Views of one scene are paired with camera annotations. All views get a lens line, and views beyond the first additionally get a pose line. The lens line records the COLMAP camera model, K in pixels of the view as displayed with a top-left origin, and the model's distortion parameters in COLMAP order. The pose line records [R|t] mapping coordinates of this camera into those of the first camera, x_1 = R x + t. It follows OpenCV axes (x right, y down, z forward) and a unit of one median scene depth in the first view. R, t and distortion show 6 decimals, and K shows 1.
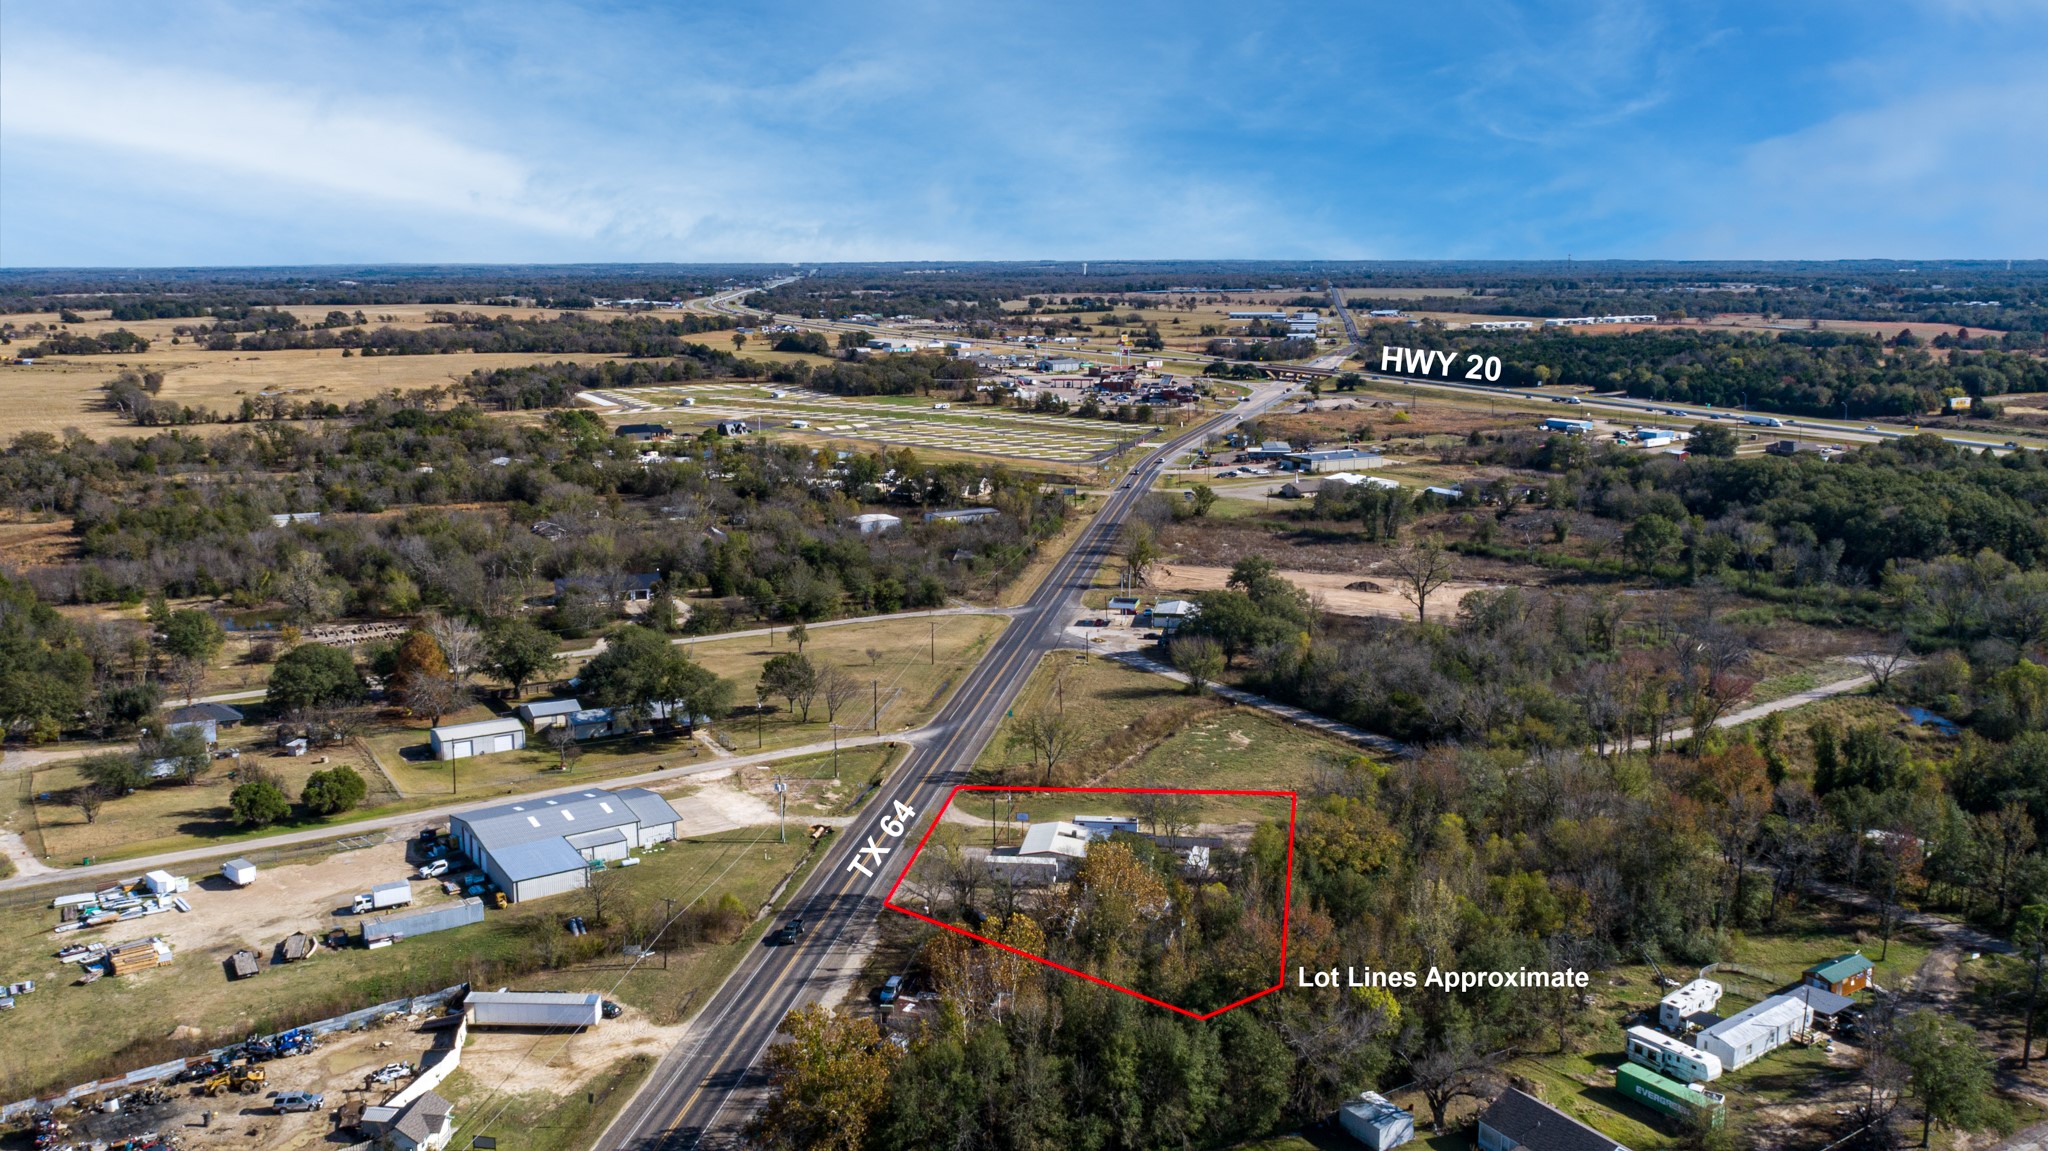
lens RADIAL K [[1649.3, 0, 1024.0], [0, 1649.3, 575.5], [0, 0, 1]] dist [-0.016308, 0.007688]
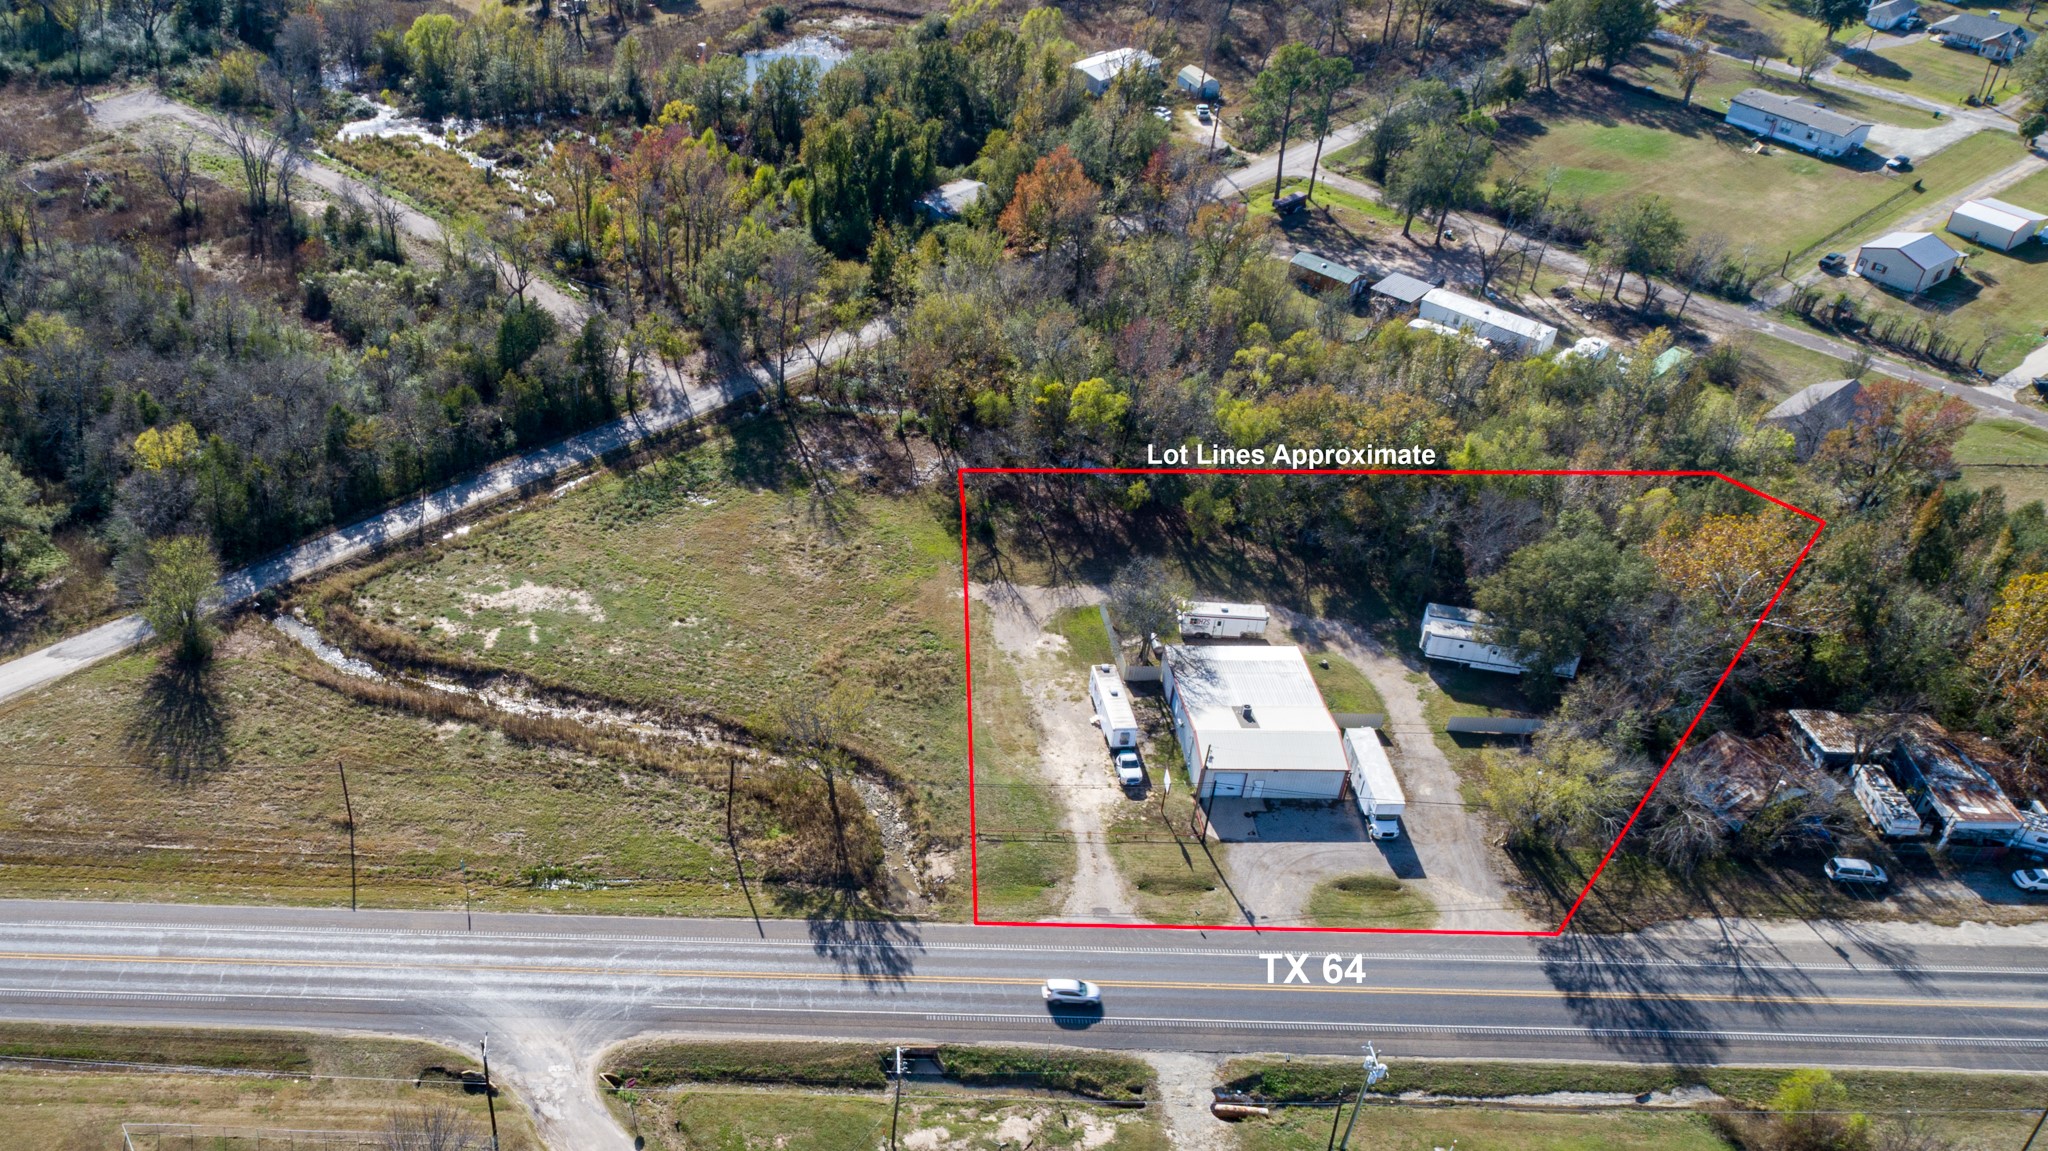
lens RADIAL K [[1703.7, 0, 764.7], [0, 1703.7, 751.3], [0, 0, 1]] dist [-0.010652, 0.009221]
pose [[-0.132200, -0.636988, 0.759454, -0.346150], [0.181039, 0.737774, 0.650318, -0.218582], [-0.974550, 0.223463, 0.017786, 0.929542]]
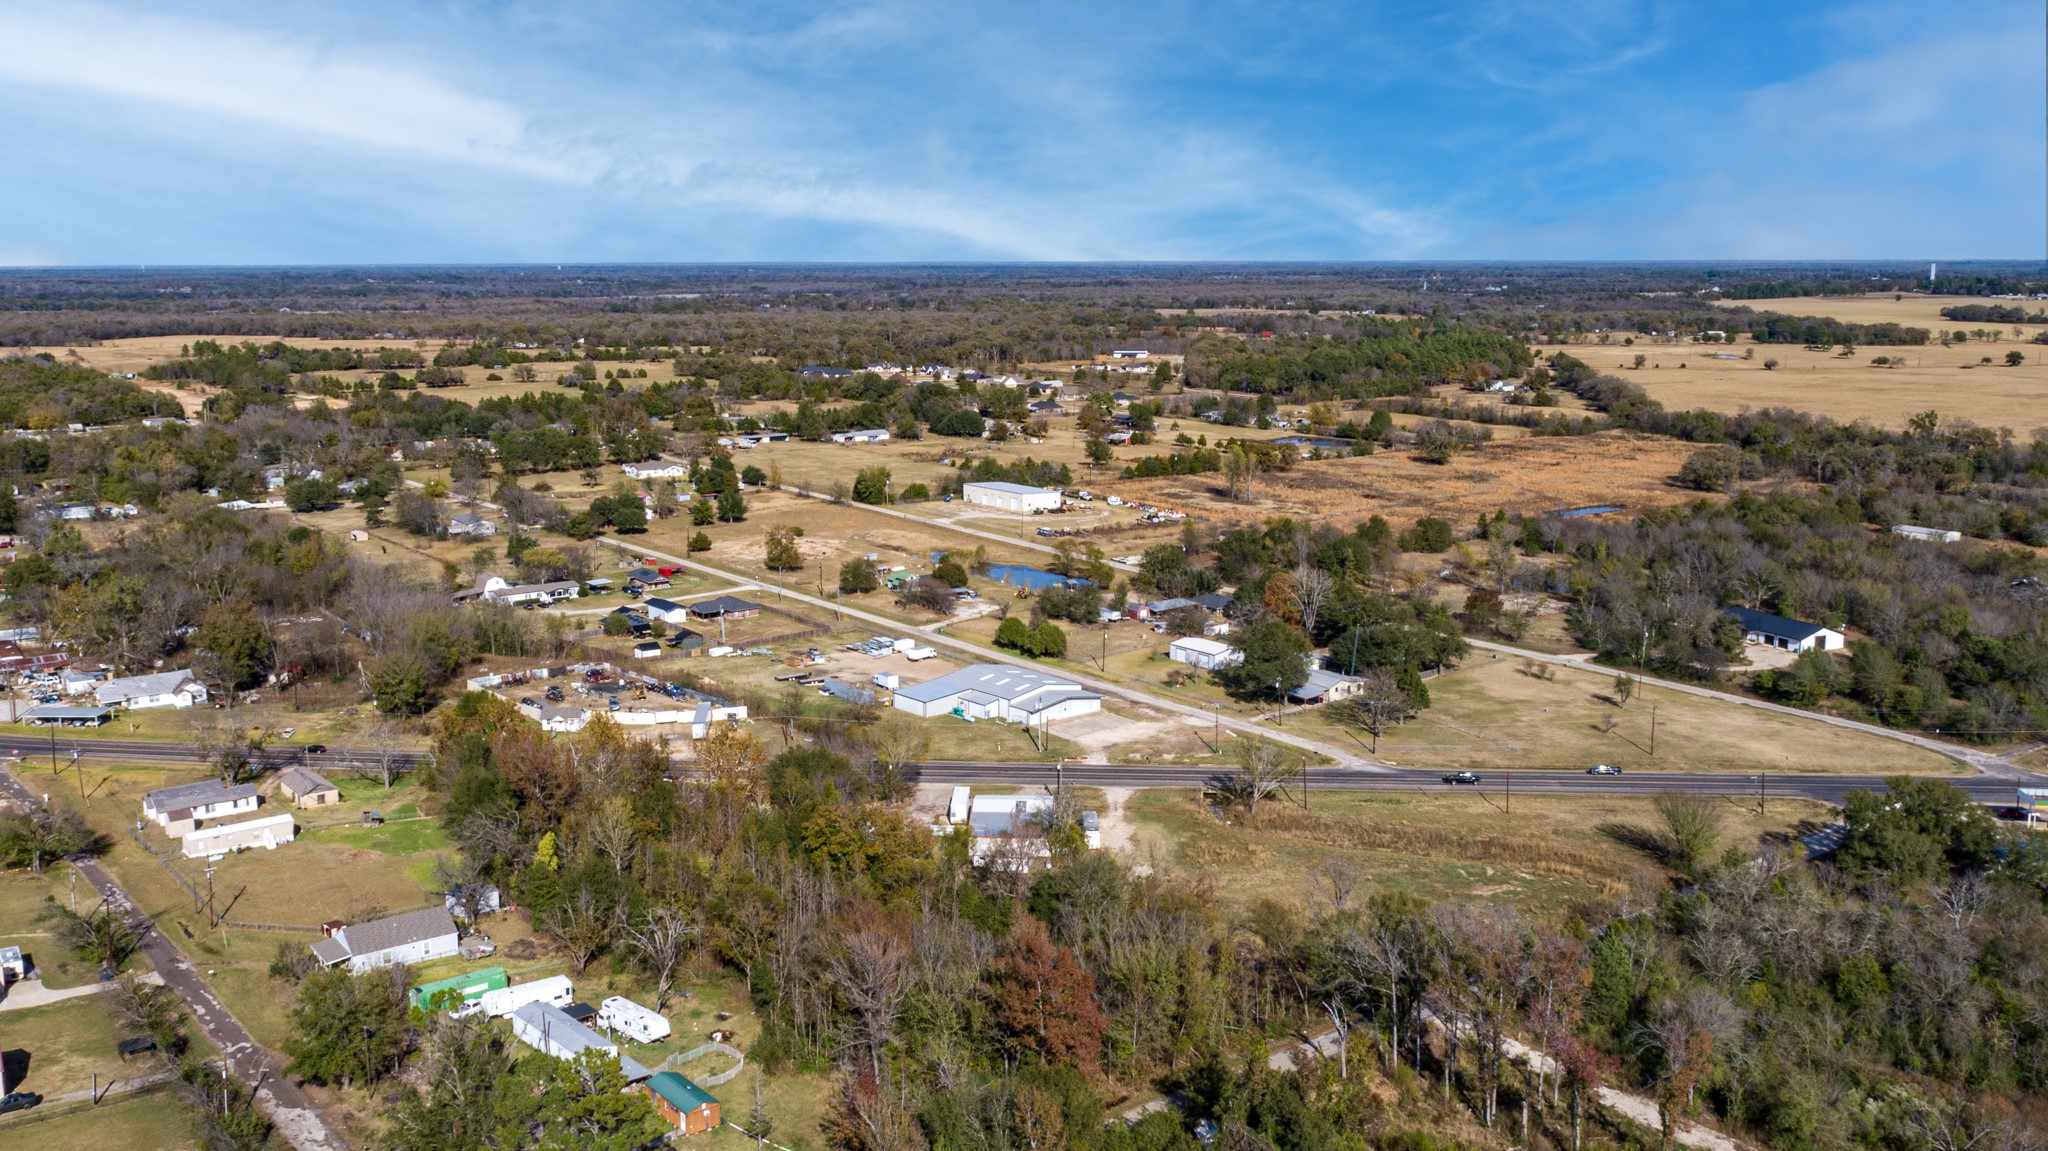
lens RADIAL K [[1778.5, 0, 1024.0], [0, 1778.5, 575.5], [0, 0, 1]] dist [-0.009476, 0.005530]
pose [[0.093591, 0.178098, -0.979552, 0.908133], [-0.184881, 0.969867, 0.158673, -0.137498], [0.978294, 0.166250, 0.123698, 0.665774]]
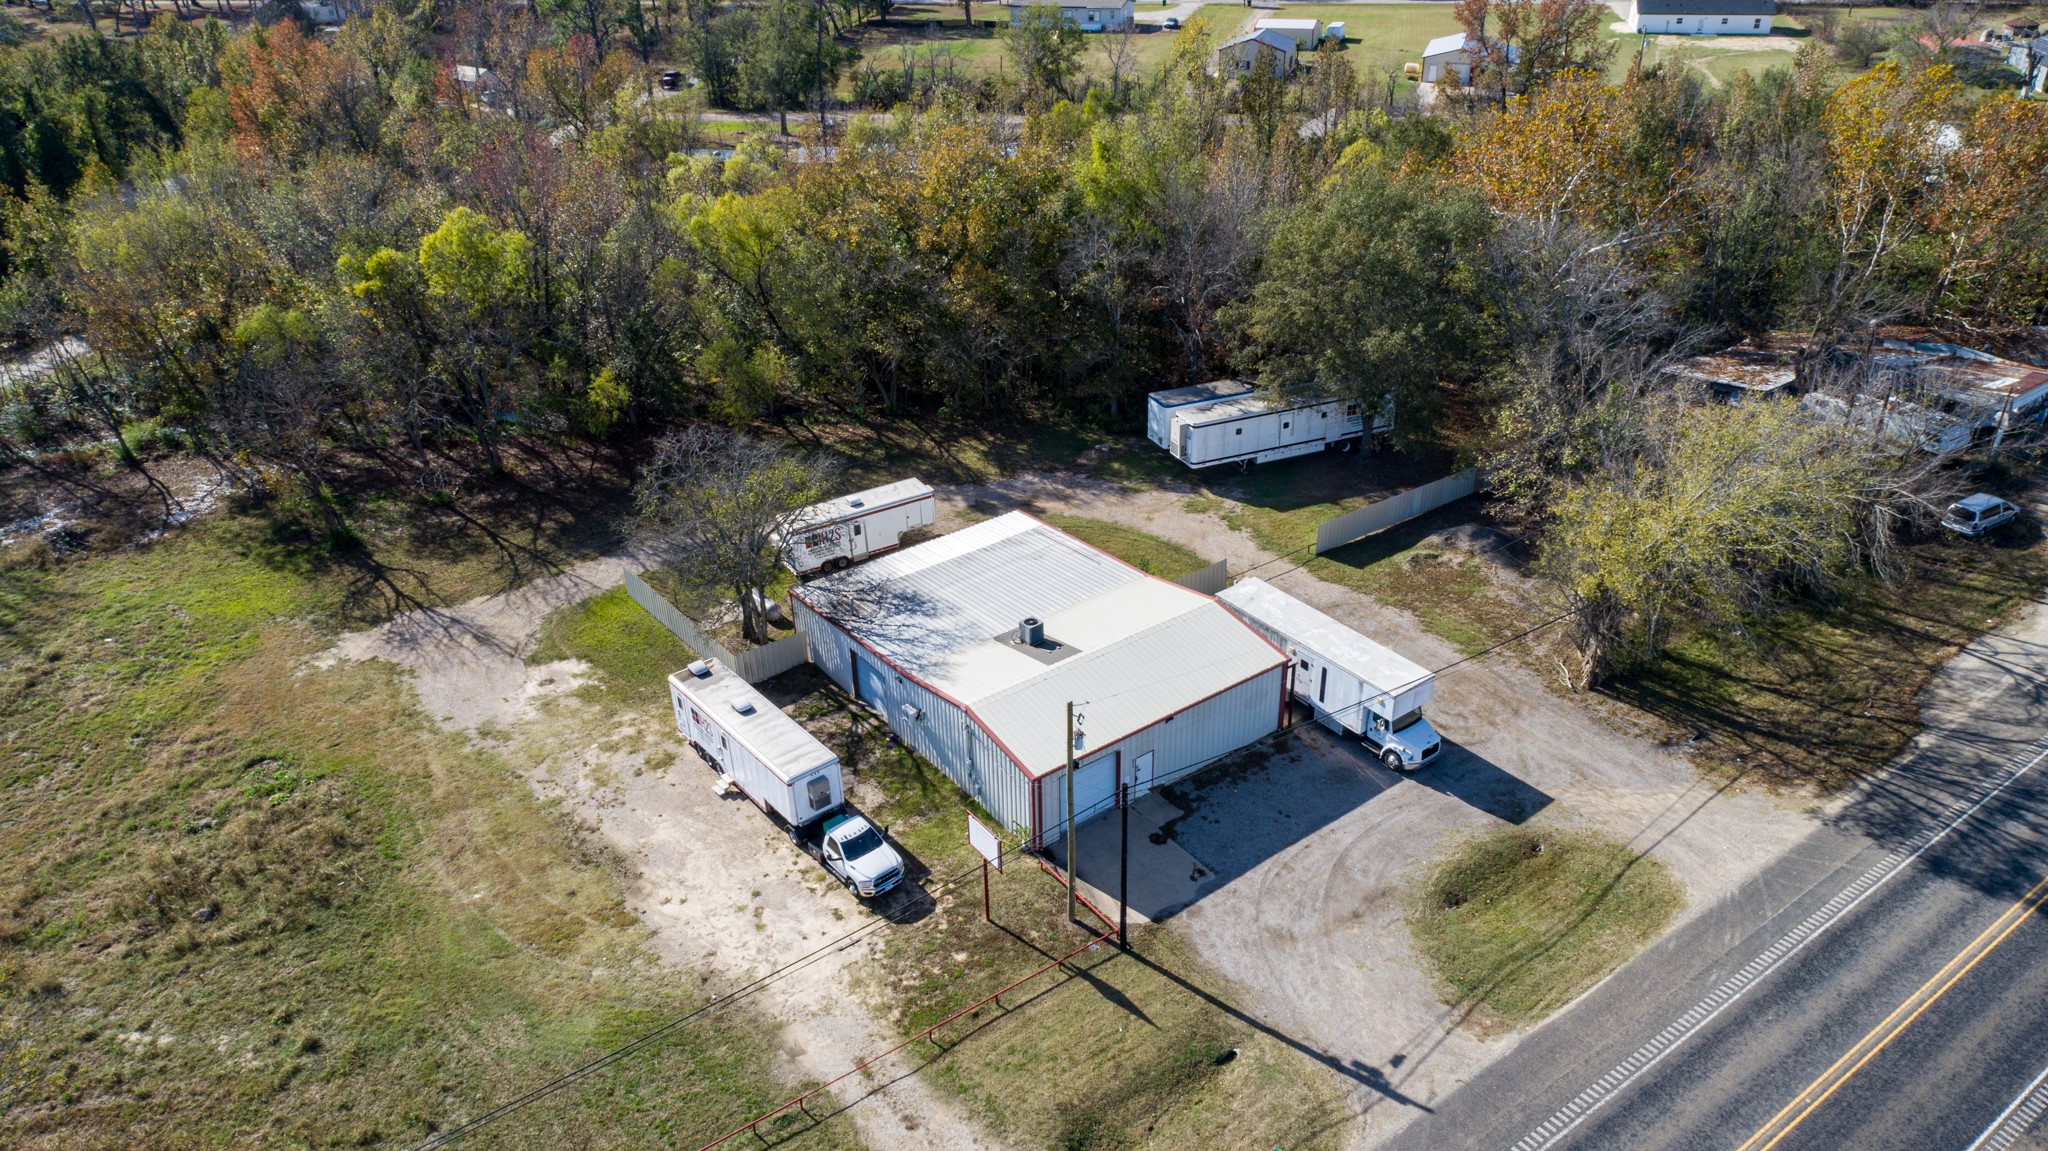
lens RADIAL K [[1378.3, 0, 1024.0], [0, 1378.3, 575.5], [0, 0, 1]] dist [-0.005010, 0.000458]
pose [[-0.694416, -0.333967, 0.637380, -0.091185], [0.161843, 0.790591, 0.590570, 0.009100], [-0.701137, 0.513257, -0.494948, 0.886122]]
